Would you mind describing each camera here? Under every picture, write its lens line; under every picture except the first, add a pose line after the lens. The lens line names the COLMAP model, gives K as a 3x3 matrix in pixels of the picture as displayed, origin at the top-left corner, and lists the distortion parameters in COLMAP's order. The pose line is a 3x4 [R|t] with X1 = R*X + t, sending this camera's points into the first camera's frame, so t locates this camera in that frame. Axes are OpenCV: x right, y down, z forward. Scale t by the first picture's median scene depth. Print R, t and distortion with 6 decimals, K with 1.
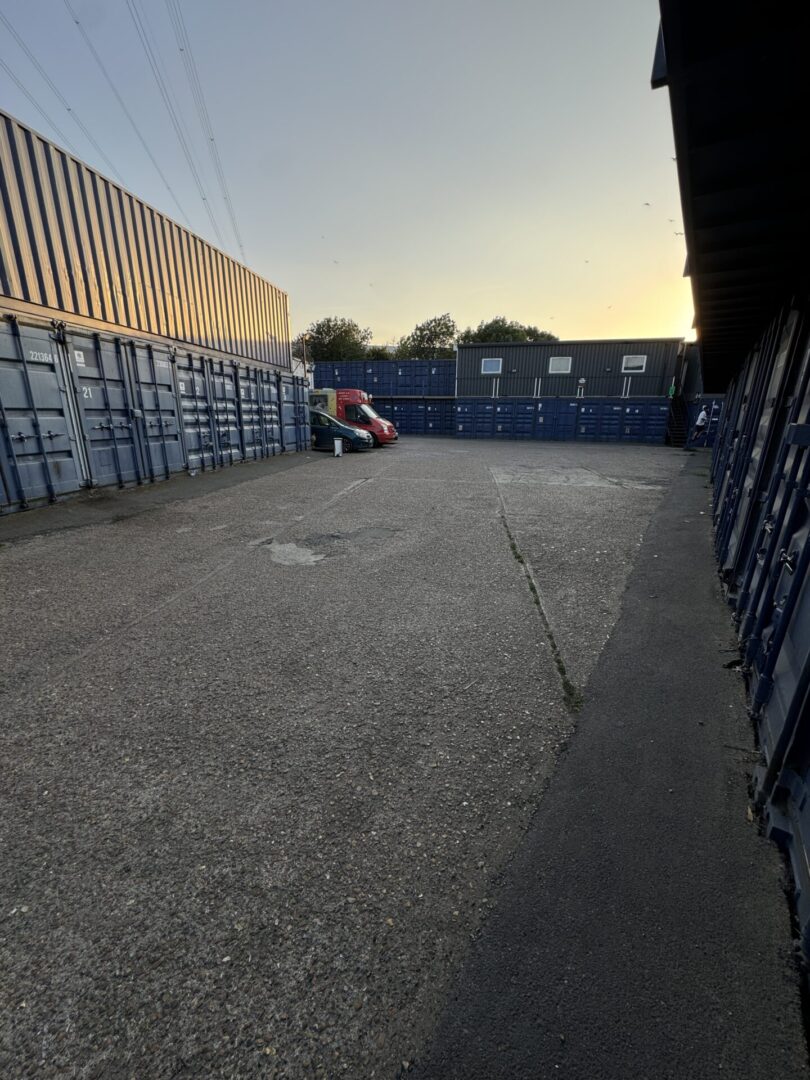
lens RADIAL K [[431.8, 0, 405.0], [0, 431.8, 540.0], [0, 0, 1]] dist [0.000458, 0.000117]
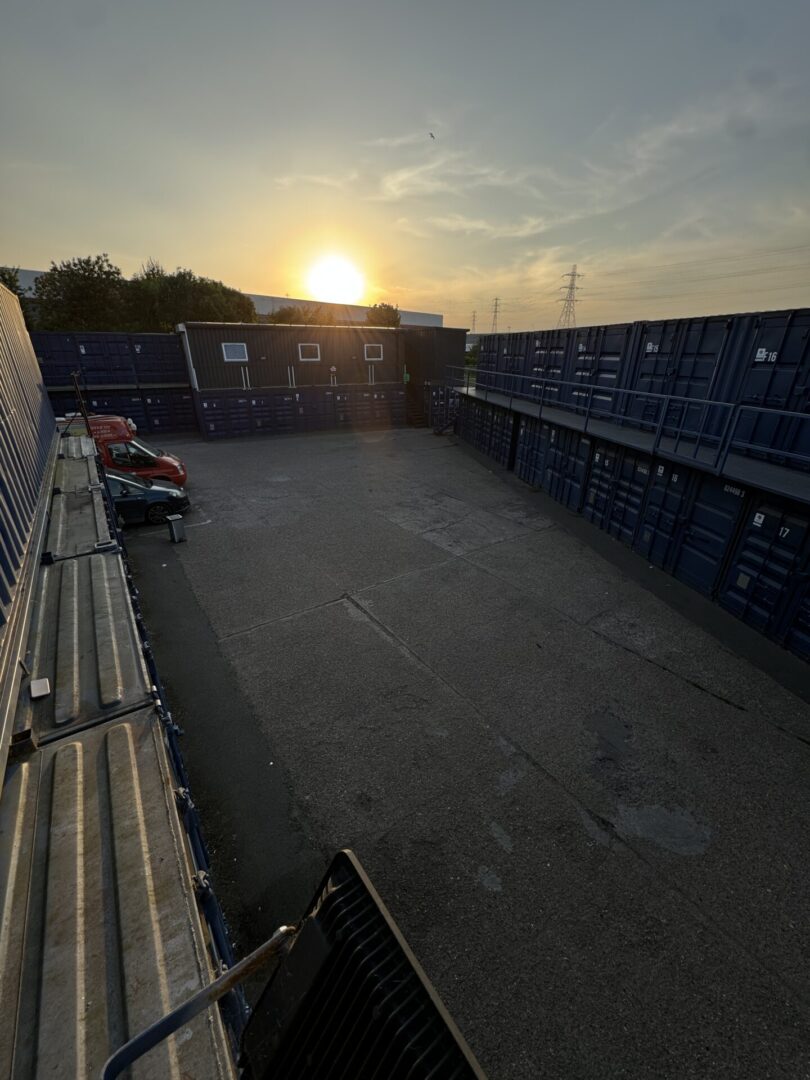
lens RADIAL K [[431.8, 0, 405.0], [0, 431.8, 540.0], [0, 0, 1]] dist [0.000458, 0.000117]
pose [[0.714179, -0.291682, 0.636294, -0.208351], [0.197159, 0.956060, 0.216973, -0.168742], [-0.671623, -0.029506, 0.740306, 0.138720]]
